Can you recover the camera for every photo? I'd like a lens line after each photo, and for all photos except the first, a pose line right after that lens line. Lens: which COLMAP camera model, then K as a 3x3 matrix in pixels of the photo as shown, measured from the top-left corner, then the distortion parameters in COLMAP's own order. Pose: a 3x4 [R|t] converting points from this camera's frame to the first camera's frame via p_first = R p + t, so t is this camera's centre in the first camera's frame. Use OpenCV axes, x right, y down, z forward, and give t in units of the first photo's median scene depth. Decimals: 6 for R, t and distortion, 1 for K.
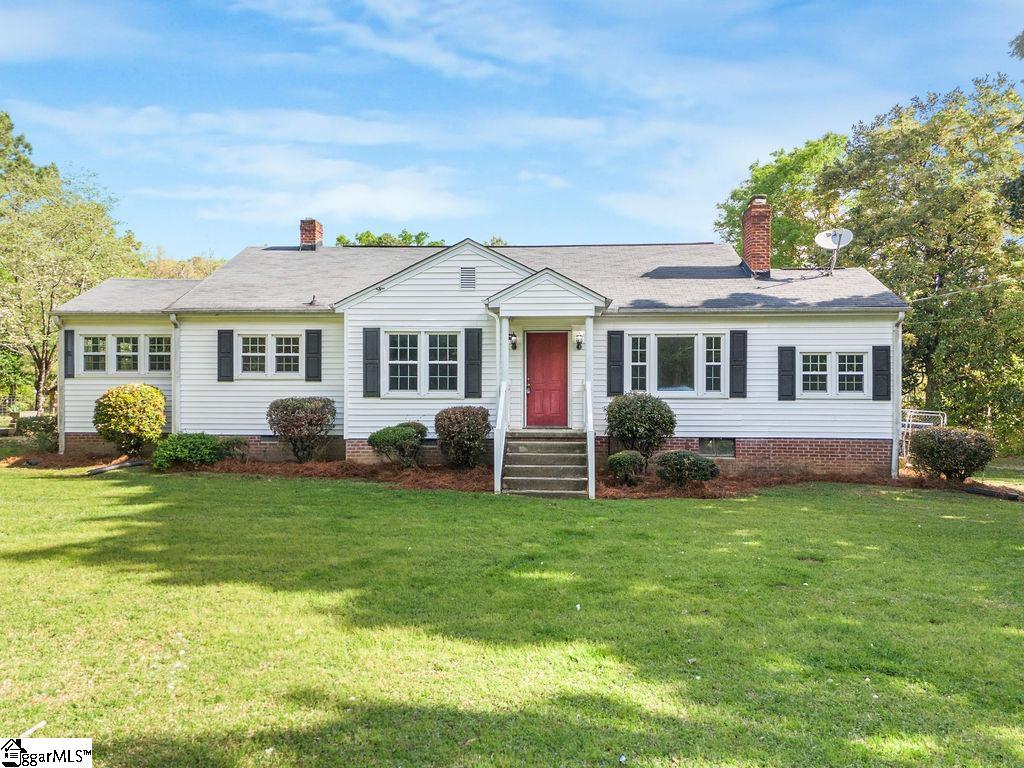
lens RADIAL K [[706.8, 0, 512.0], [0, 706.8, 384.0], [0, 0, 1]] dist [0.085077, -0.000392]
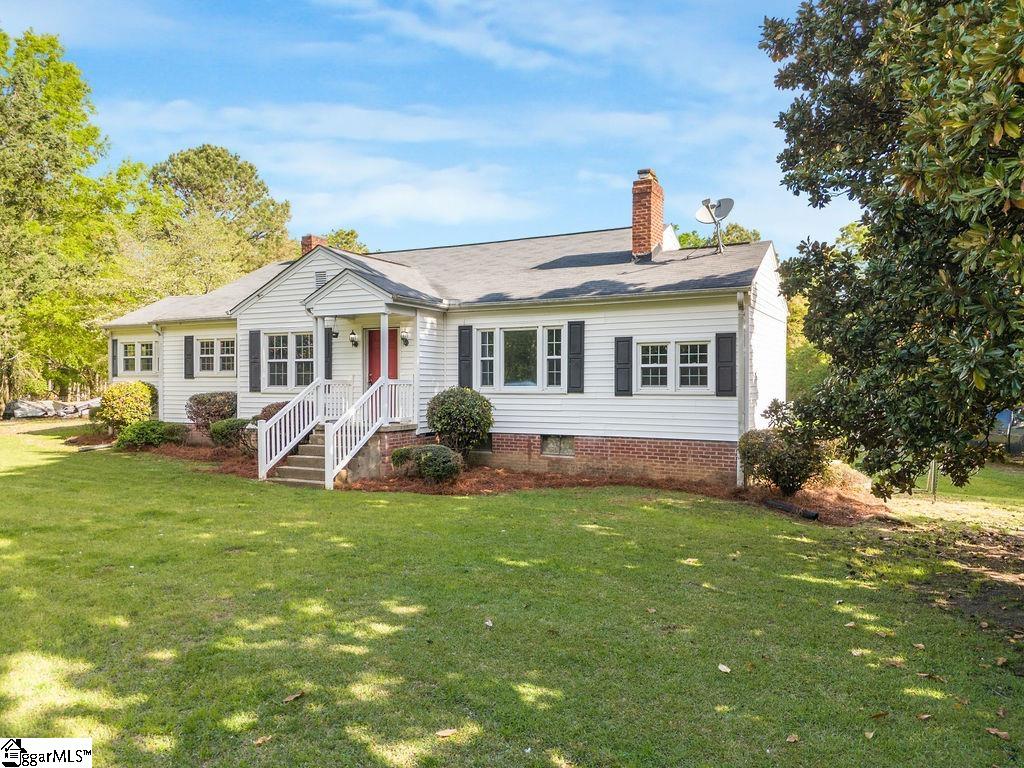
lens RADIAL K [[734.9, 0, 512.0], [0, 734.9, 384.0], [0, 0, 1]] dist [0.086011, -0.001222]
pose [[0.912206, -0.002980, -0.409720, 0.635717], [0.005474, 0.999973, 0.004915, 0.002076], [0.409694, -0.006726, 0.912198, 0.085602]]
